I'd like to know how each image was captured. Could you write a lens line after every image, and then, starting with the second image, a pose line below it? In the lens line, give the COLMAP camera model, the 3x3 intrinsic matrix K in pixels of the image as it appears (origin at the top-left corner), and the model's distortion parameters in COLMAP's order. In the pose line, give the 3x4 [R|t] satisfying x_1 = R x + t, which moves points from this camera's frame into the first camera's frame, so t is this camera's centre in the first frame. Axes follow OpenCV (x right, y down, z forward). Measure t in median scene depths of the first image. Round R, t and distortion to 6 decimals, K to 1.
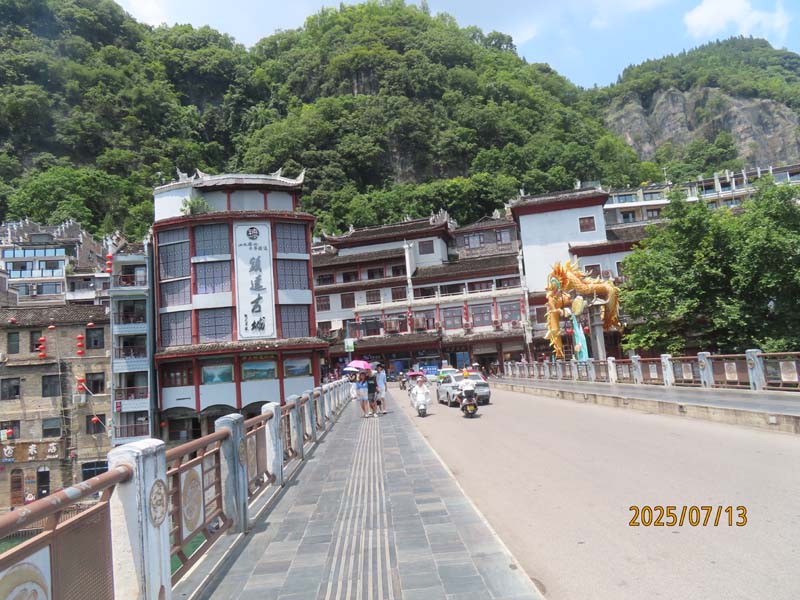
lens RADIAL K [[571.5, 0, 400.0], [0, 571.5, 300.0], [0, 0, 1]] dist [-0.000125, -0.003856]
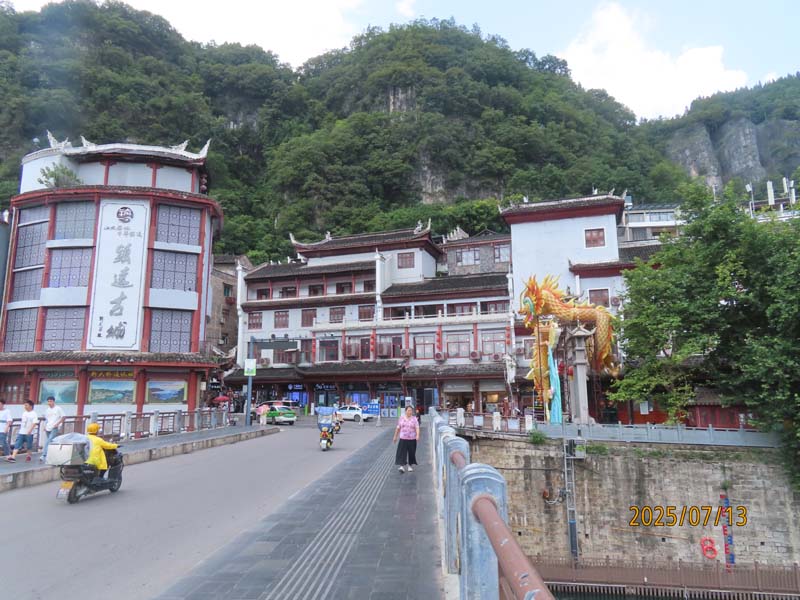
lens RADIAL K [[571.5, 0, 400.0], [0, 571.5, 300.0], [0, 0, 1]] dist [-0.000125, -0.003856]
pose [[0.993263, 0.057473, -0.100627, 0.060825], [-0.062903, 0.996683, -0.051642, 0.005013], [0.097325, 0.057624, 0.993583, 0.080378]]
